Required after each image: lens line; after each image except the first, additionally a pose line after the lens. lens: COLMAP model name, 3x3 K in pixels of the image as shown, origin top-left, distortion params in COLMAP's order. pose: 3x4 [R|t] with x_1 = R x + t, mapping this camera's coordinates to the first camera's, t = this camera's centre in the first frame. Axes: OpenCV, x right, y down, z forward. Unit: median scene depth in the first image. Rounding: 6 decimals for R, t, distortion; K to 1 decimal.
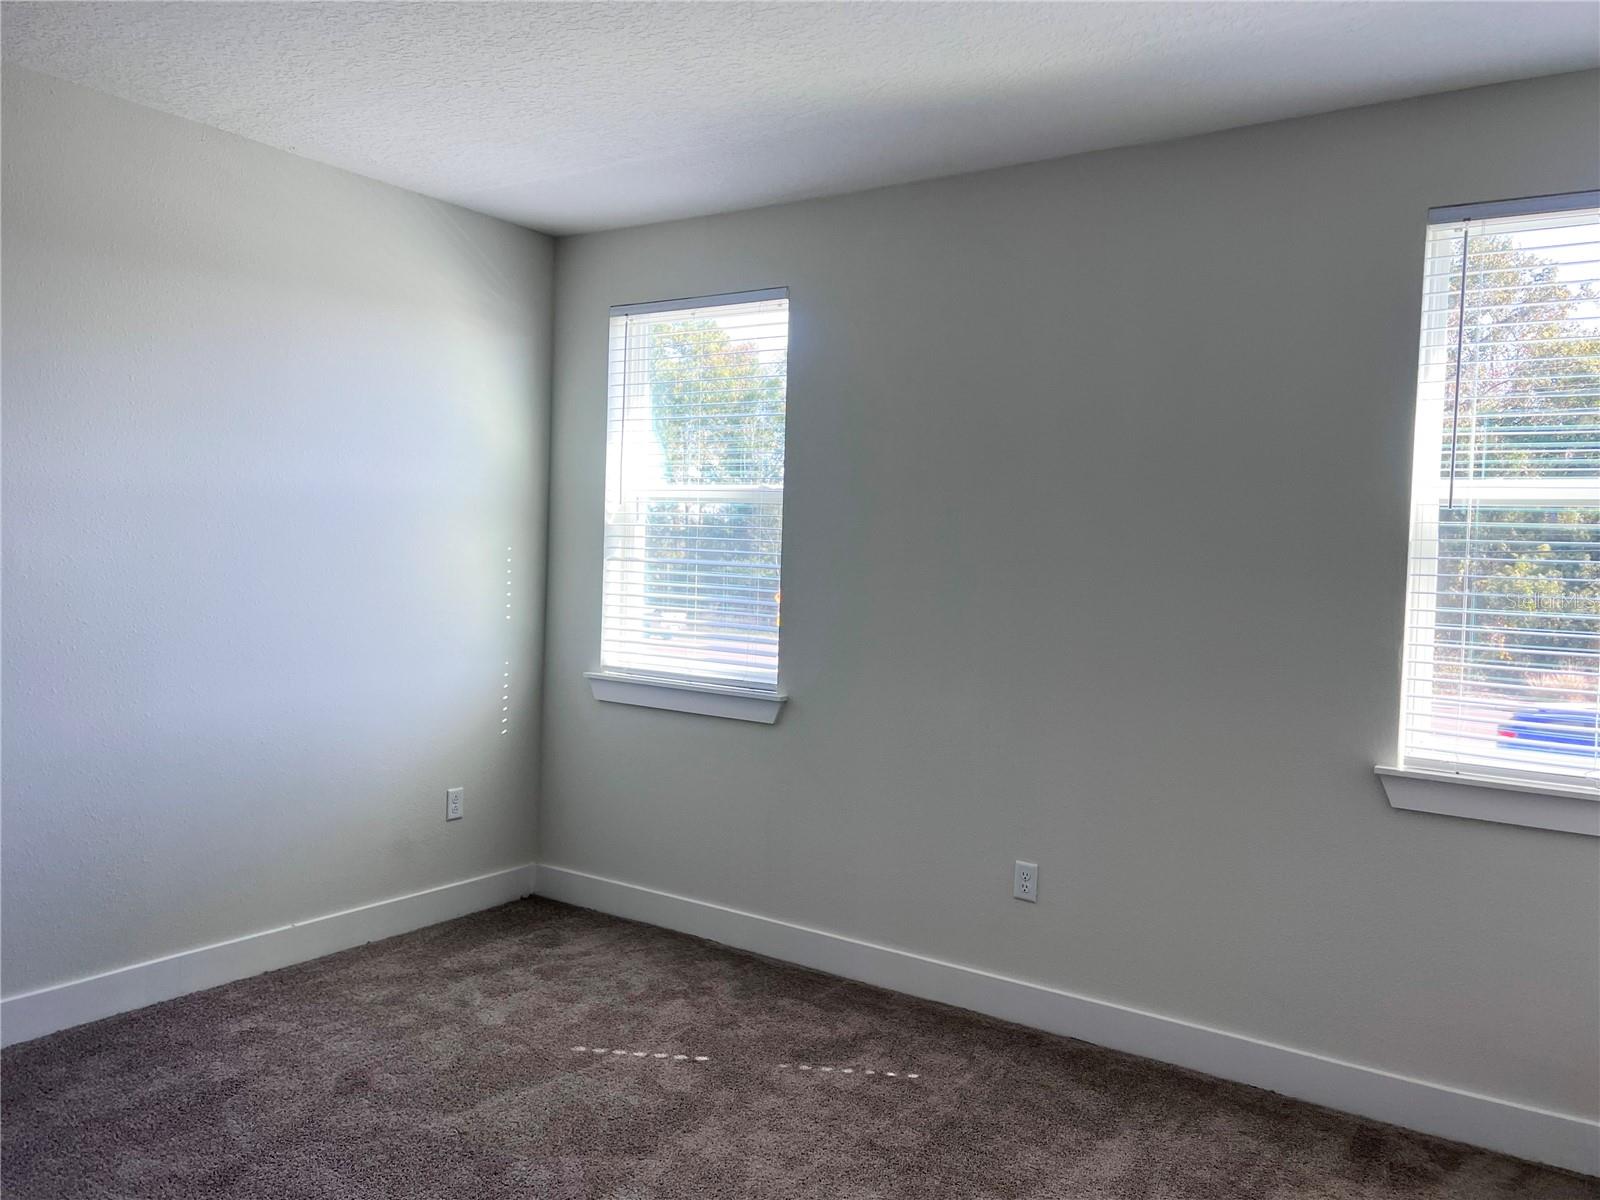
lens RADIAL K [[1214.2, 0, 801.4], [0, 1214.2, 595.8], [0, 0, 1]] dist [0.024494, -0.008396]
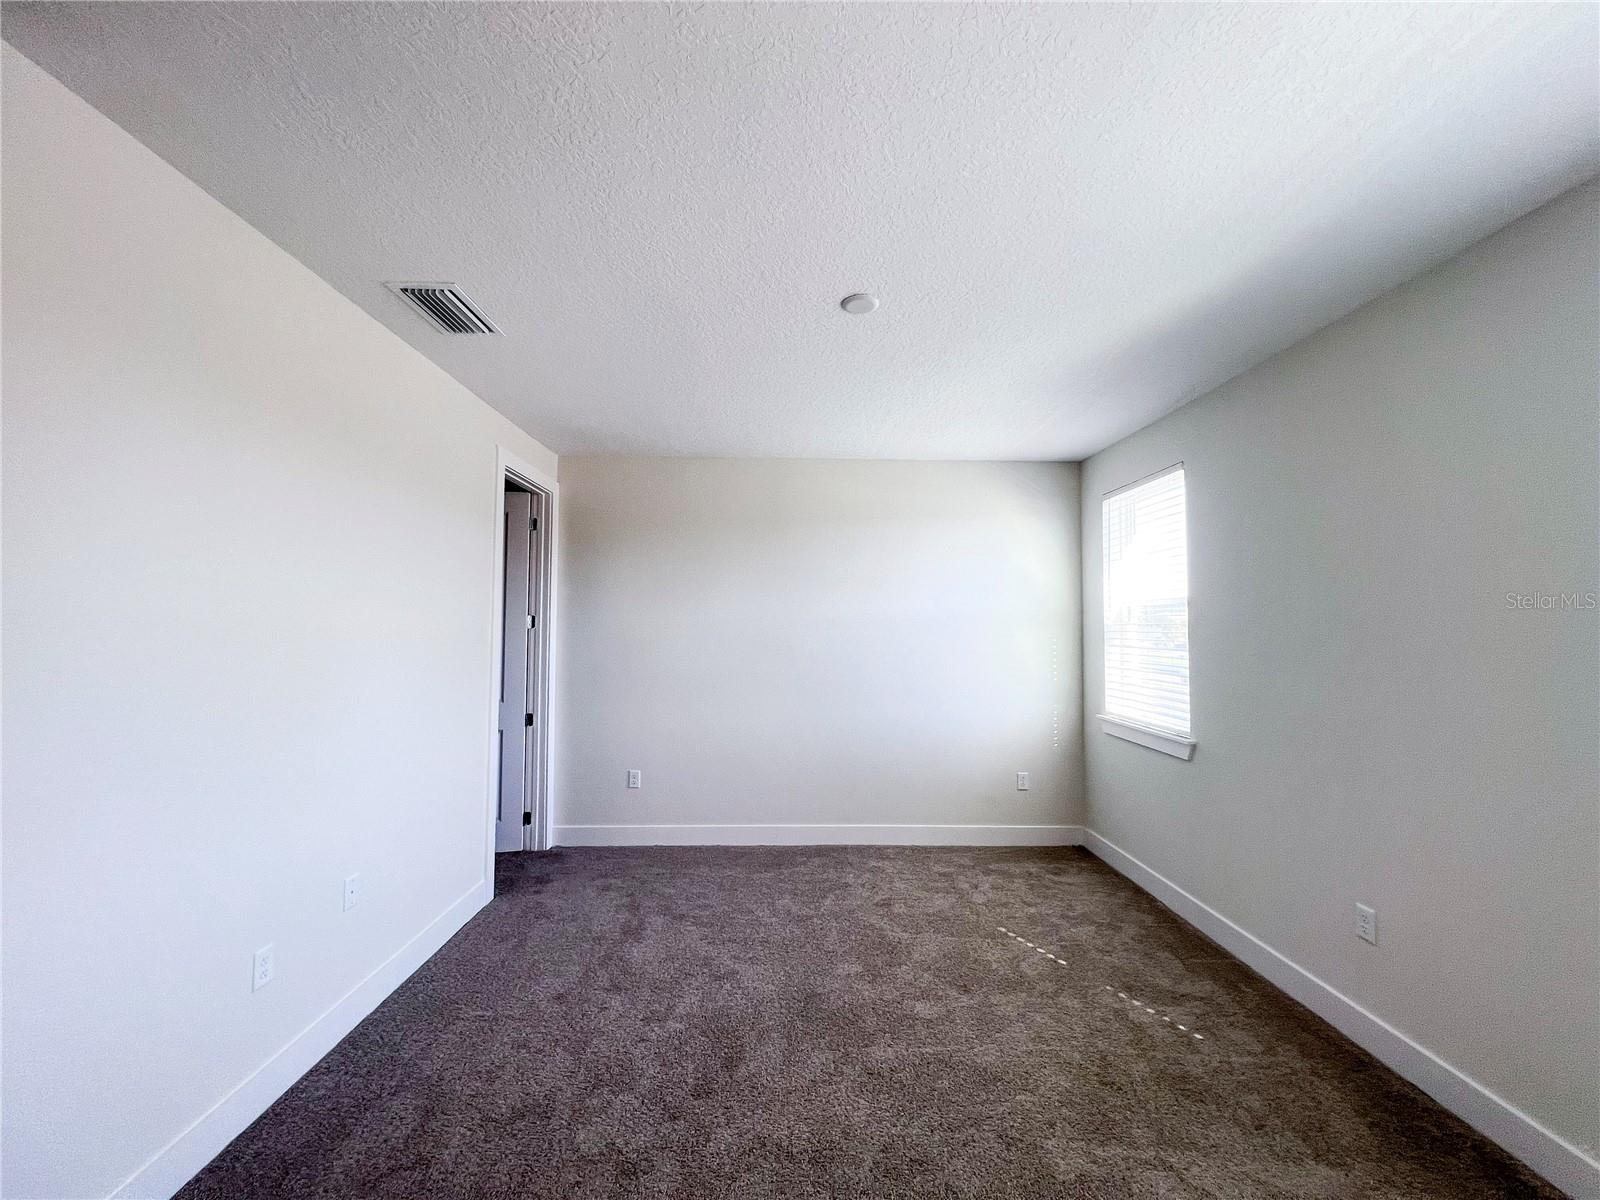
lens RADIAL K [[640.6, 0, 801.3], [0, 640.6, 615.7], [0, 0, 1]] dist [0.001785, 0.000334]
pose [[0.584067, -0.046131, -0.810394, 0.355711], [-0.018996, 0.997333, -0.070464, -0.002748], [0.811483, 0.056550, 0.581633, 0.185844]]
